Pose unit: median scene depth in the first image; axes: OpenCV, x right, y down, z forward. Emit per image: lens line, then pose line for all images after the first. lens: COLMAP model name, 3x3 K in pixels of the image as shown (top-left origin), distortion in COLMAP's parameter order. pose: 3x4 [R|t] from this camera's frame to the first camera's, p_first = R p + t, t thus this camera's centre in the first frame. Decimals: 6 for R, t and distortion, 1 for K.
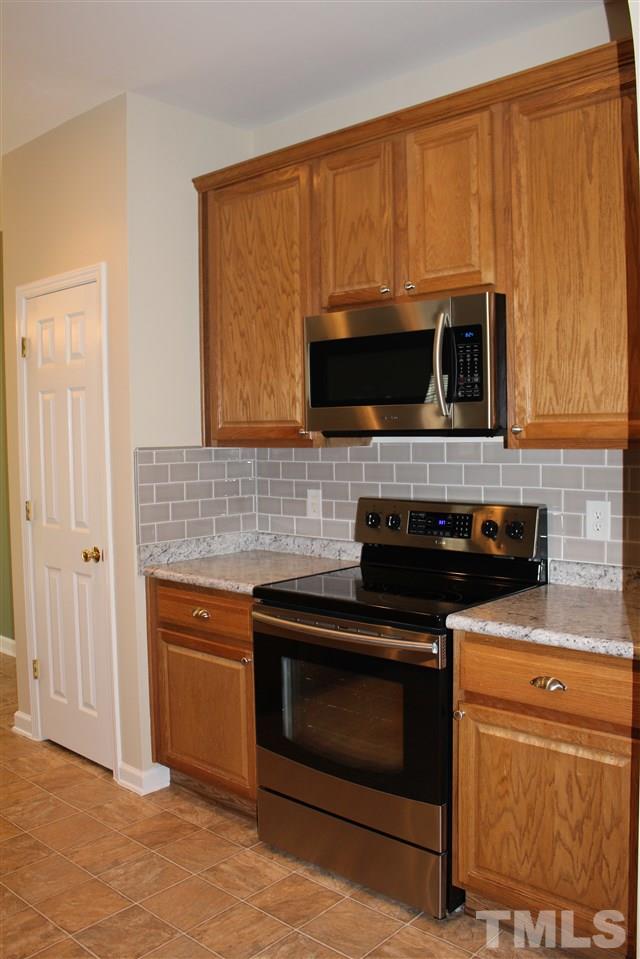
lens RADIAL K [[862.7, 0, 321.0], [0, 862.7, 460.9], [0, 0, 1]] dist [-0.146563, 0.146374]
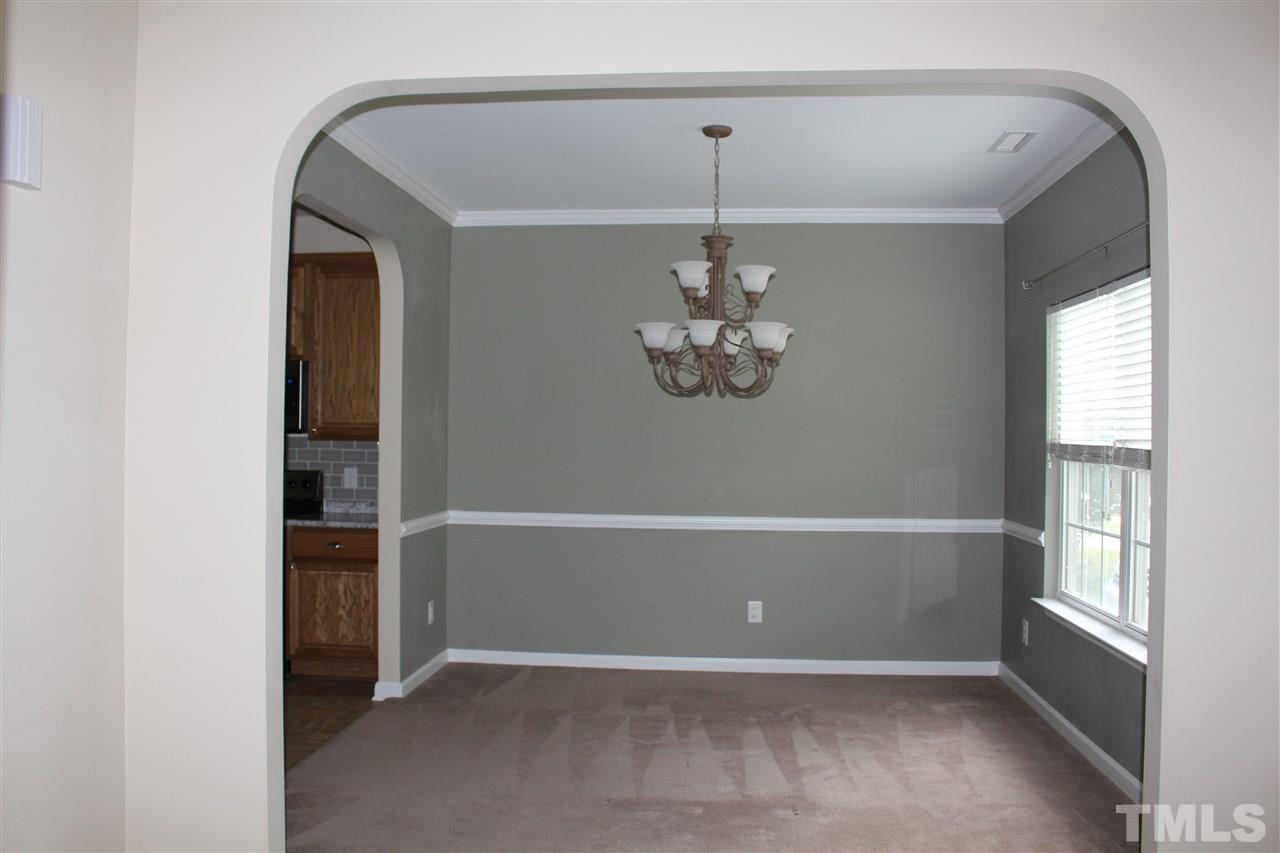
lens RADIAL K [[1049.8, 0, 637.0], [0, 1049.8, 405.7], [0, 0, 1]] dist [-0.175905, 0.157833]
pose [[0.806197, 0.031166, 0.590826, -0.536924], [0.003285, 0.998360, -0.057146, 0.042566], [-0.591638, 0.048012, 0.804773, -1.265806]]
